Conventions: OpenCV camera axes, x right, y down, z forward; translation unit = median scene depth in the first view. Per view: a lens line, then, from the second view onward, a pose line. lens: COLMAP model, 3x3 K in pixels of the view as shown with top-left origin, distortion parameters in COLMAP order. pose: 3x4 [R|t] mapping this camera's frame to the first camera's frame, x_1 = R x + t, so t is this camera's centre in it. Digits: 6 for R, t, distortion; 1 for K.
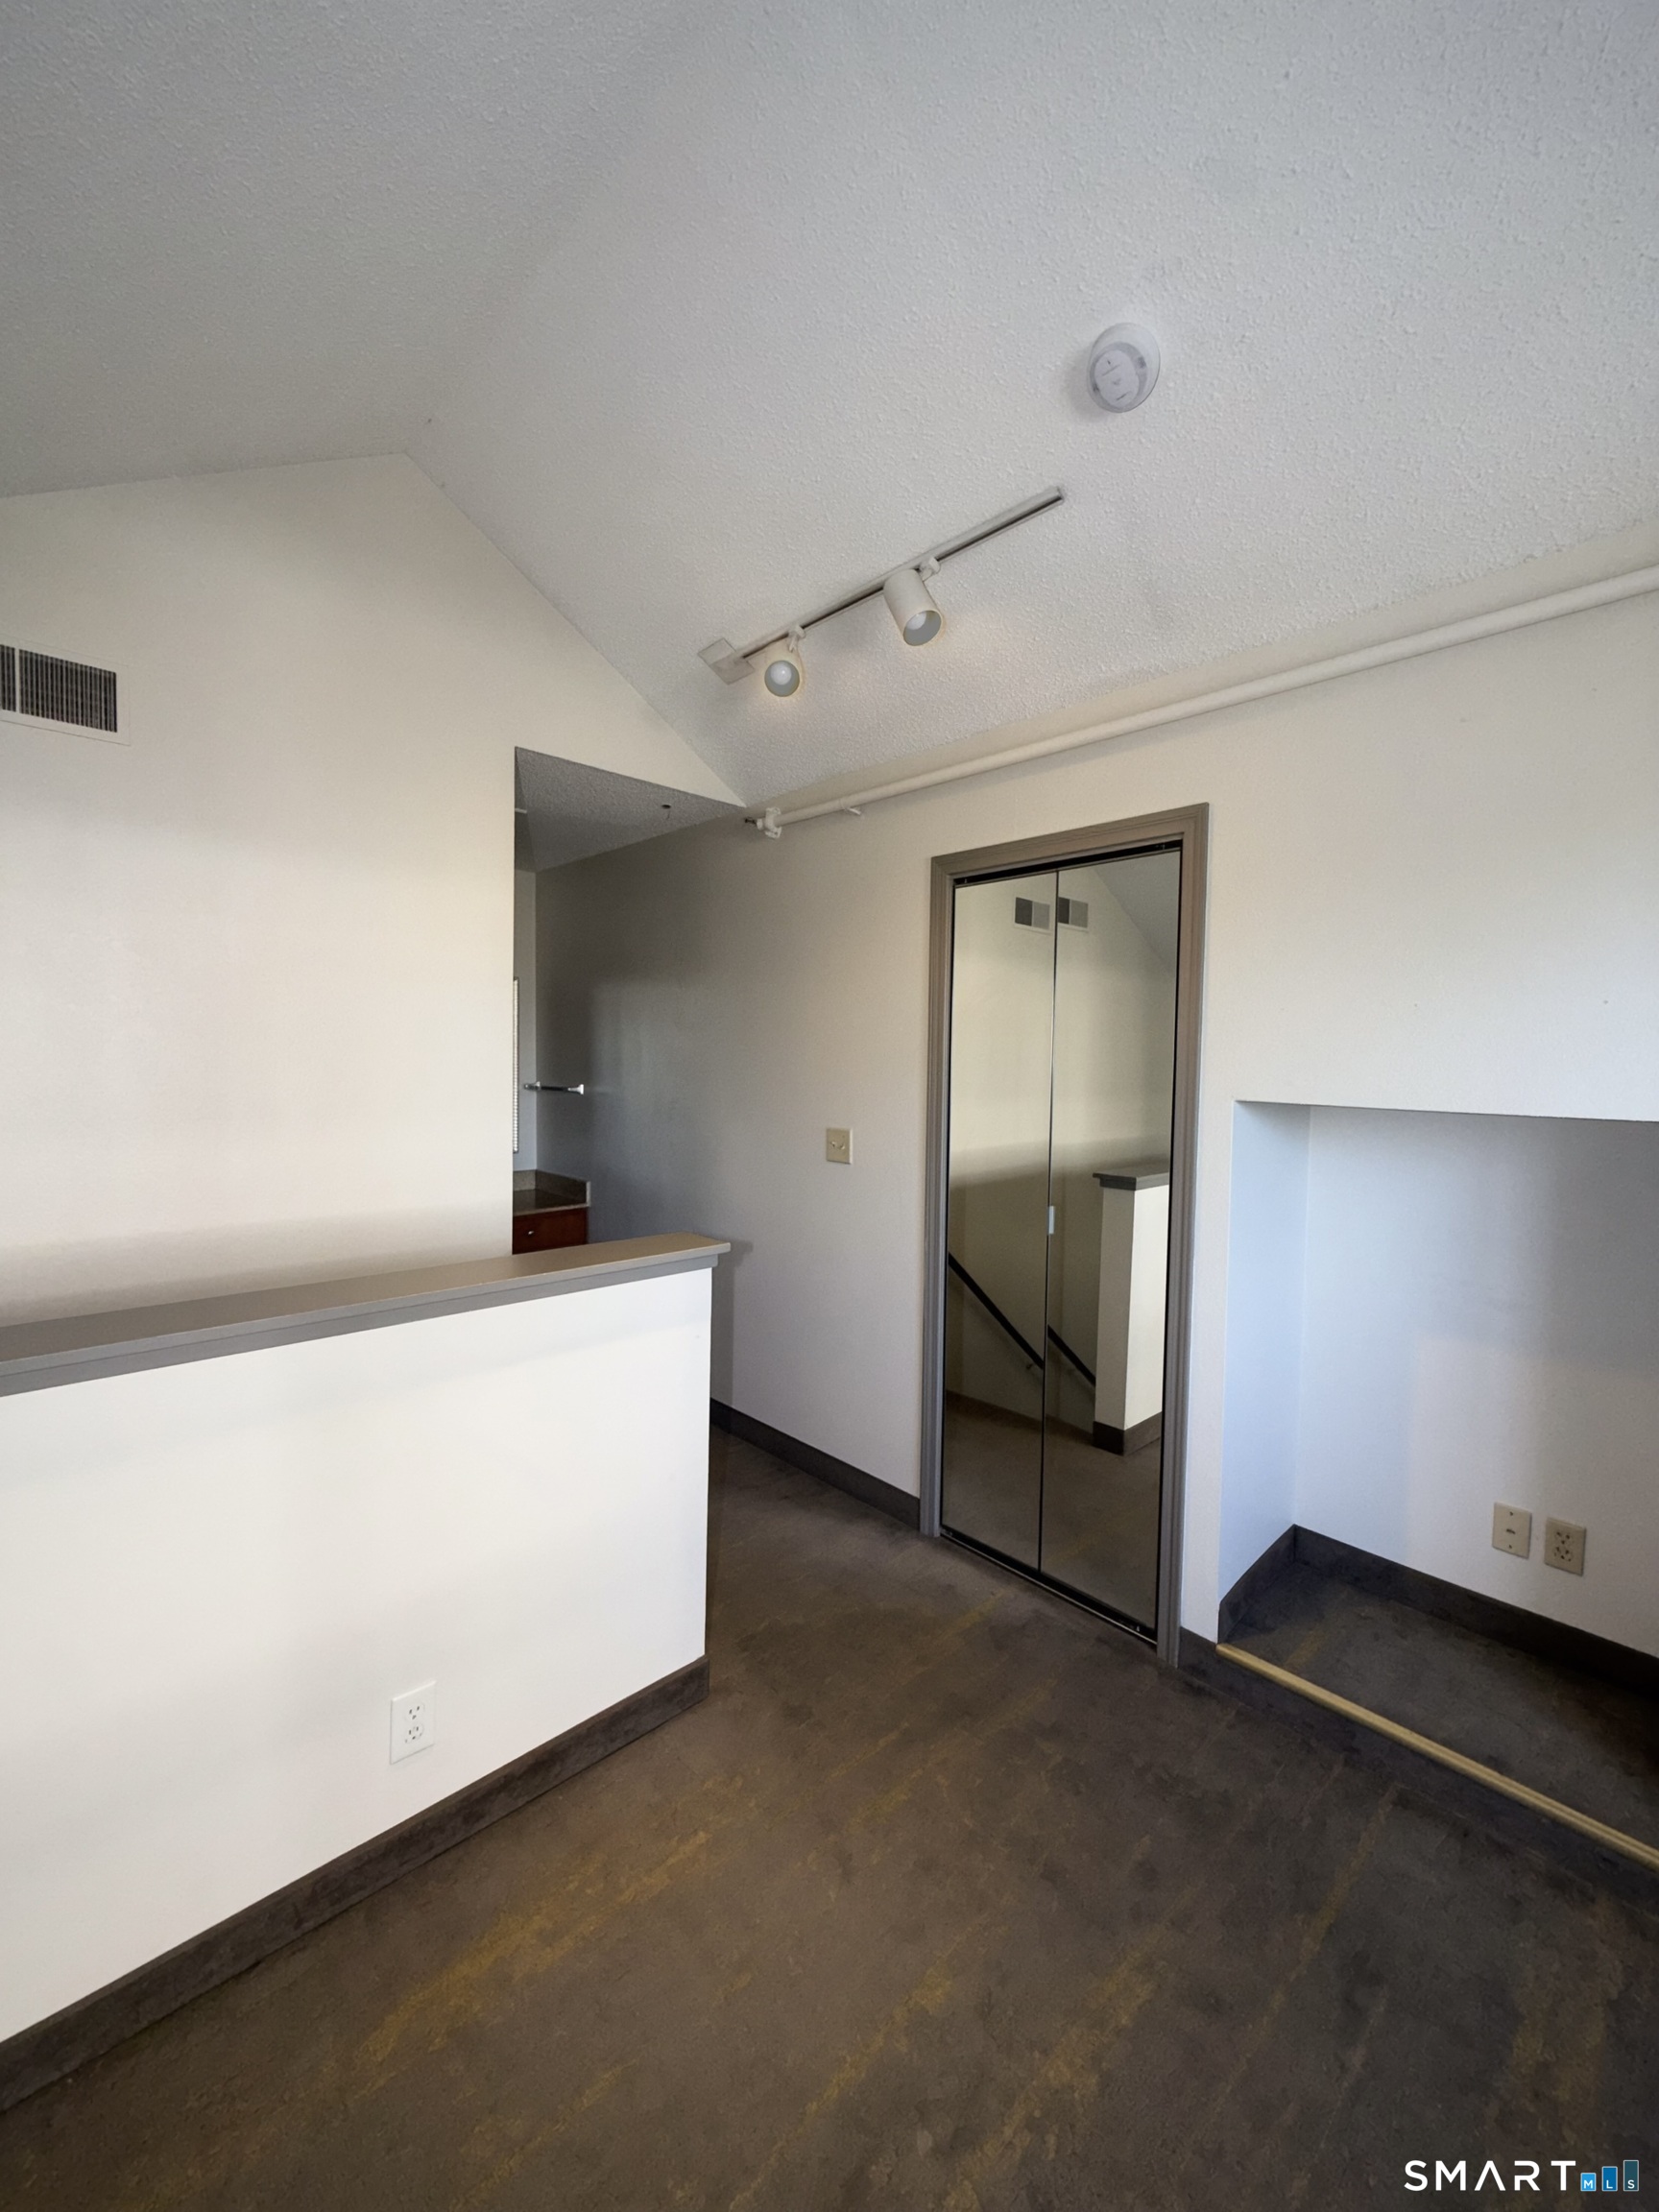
lens RADIAL K [[882.6, 0, 829.5], [0, 882.6, 1106.0], [0, 0, 1]] dist [-0.000781, 0.000020]
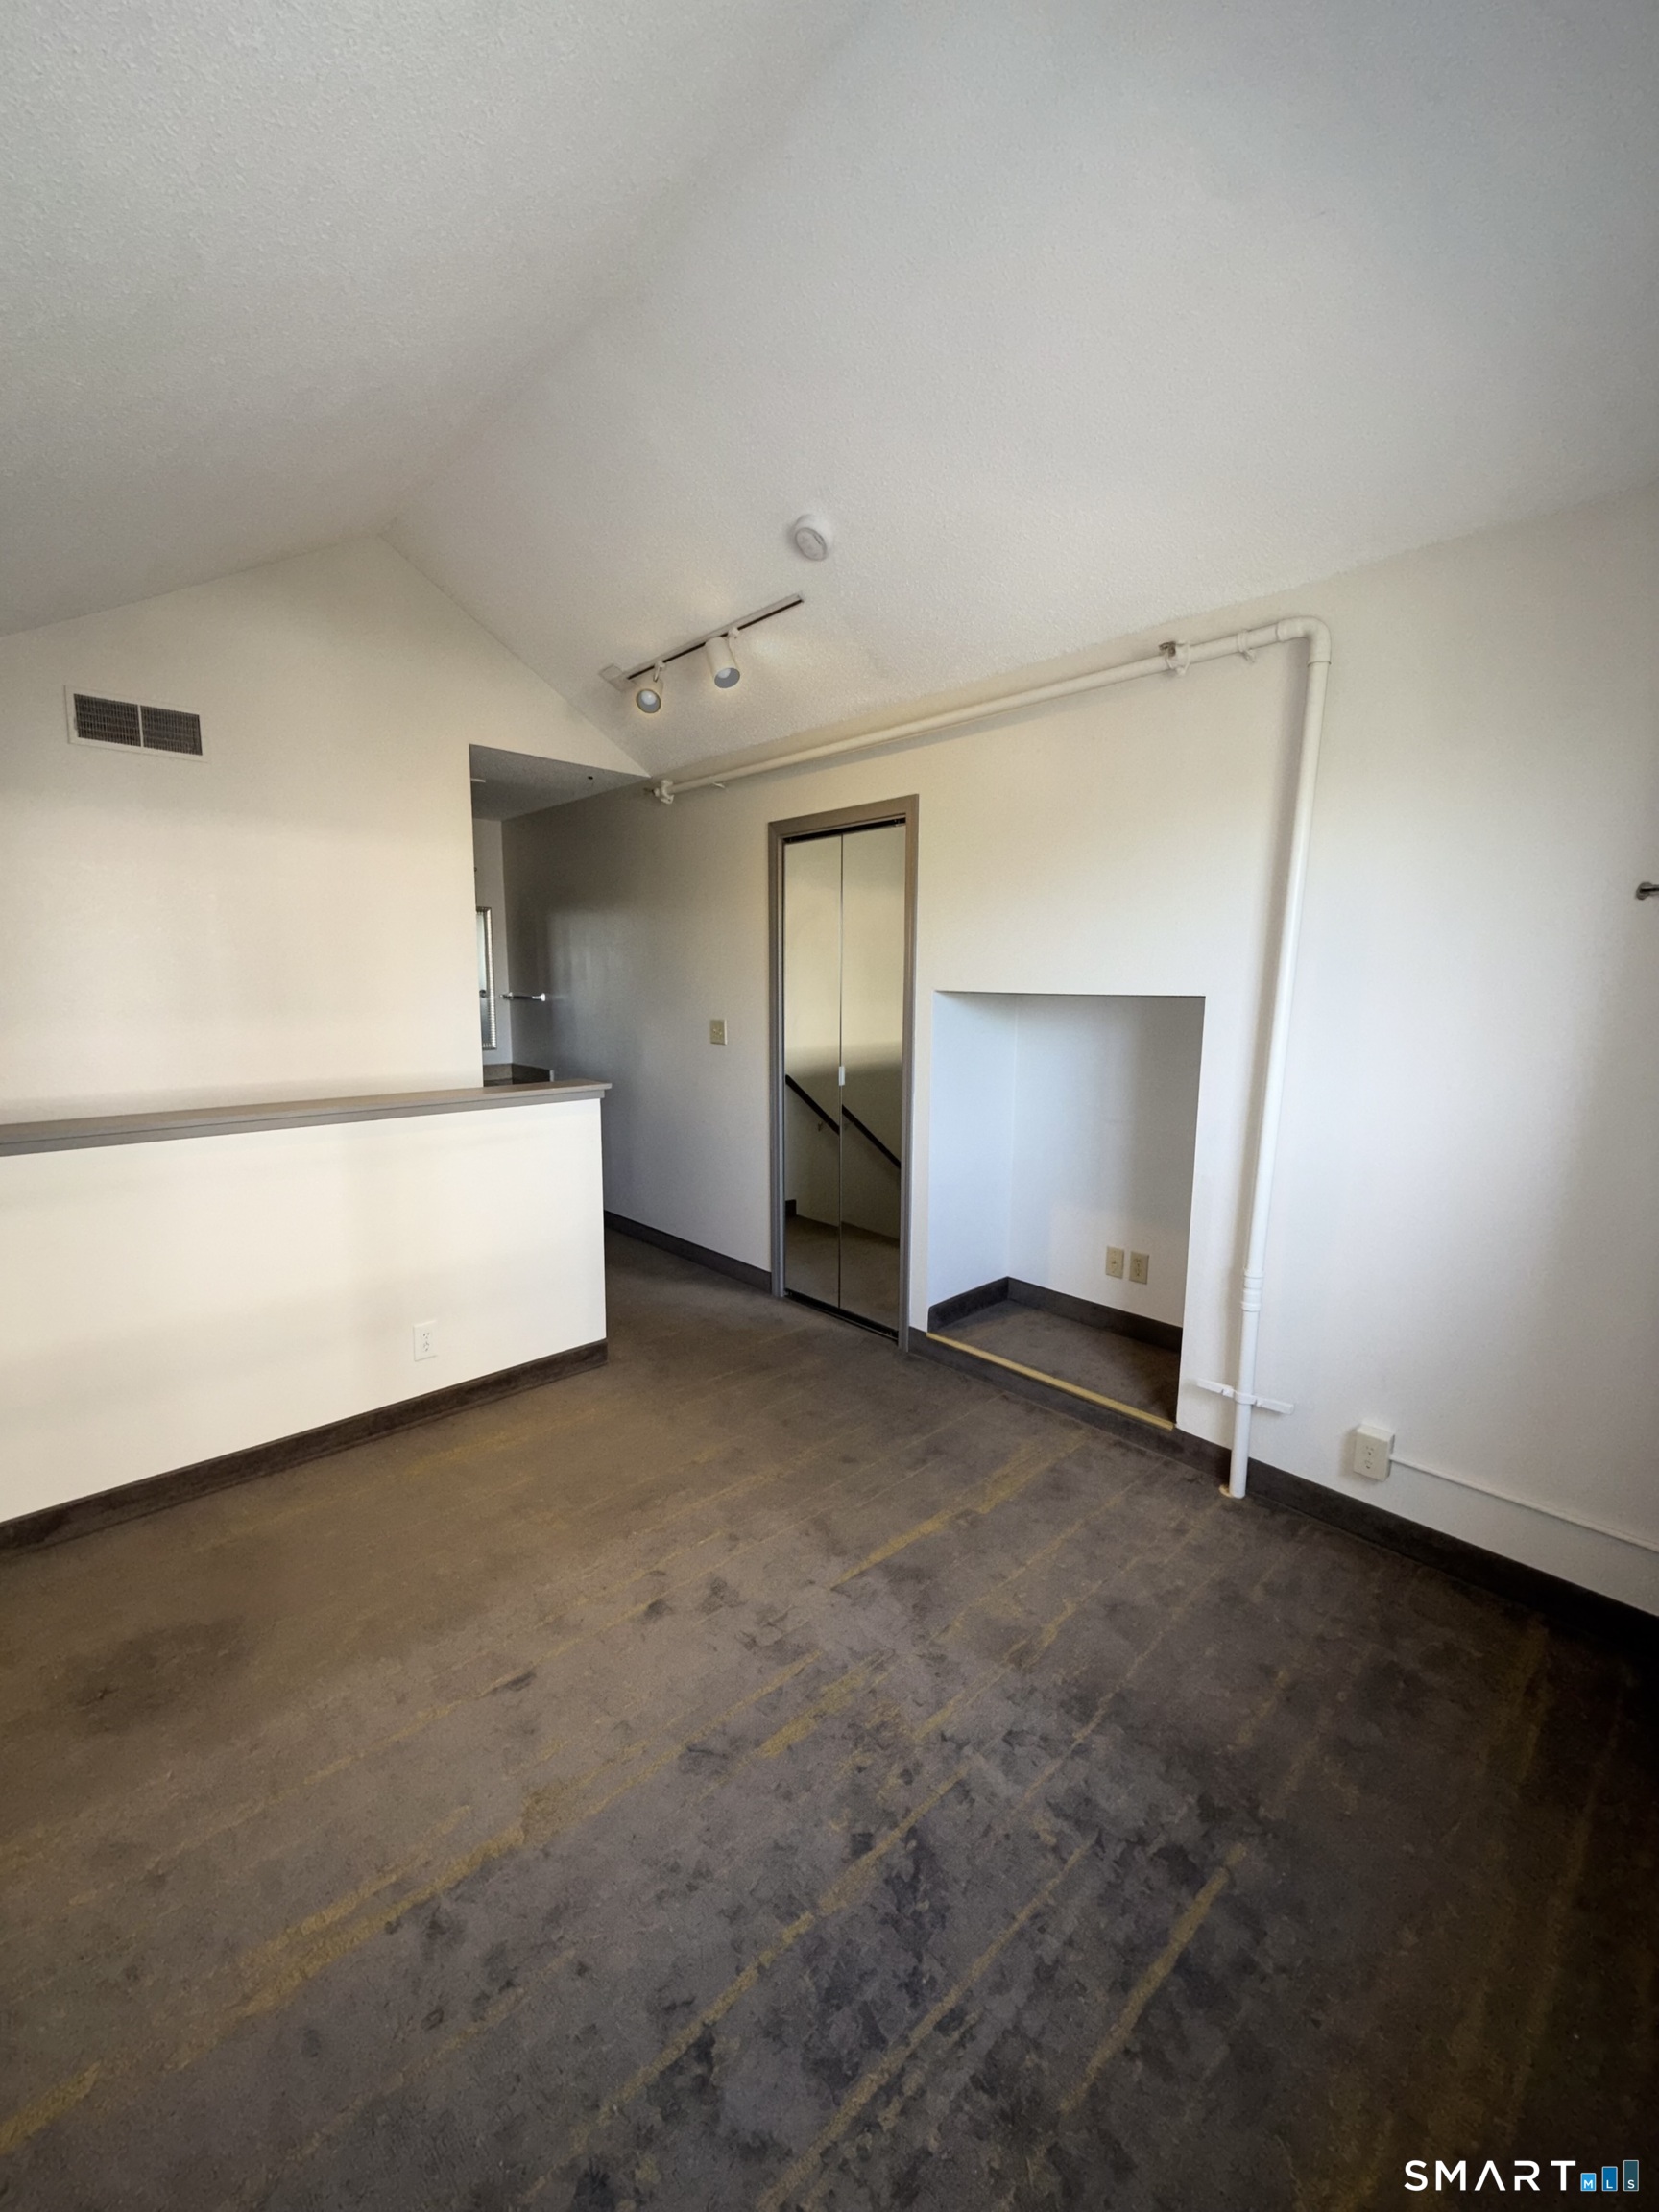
lens RADIAL K [[882.6, 0, 829.5], [0, 882.6, 1106.0], [0, 0, 1]] dist [-0.000781, 0.000020]
pose [[0.999939, -0.010099, -0.004579, 0.238149], [0.010469, 0.995911, 0.089731, 0.047699], [0.003654, -0.089774, 0.995955, -0.487898]]
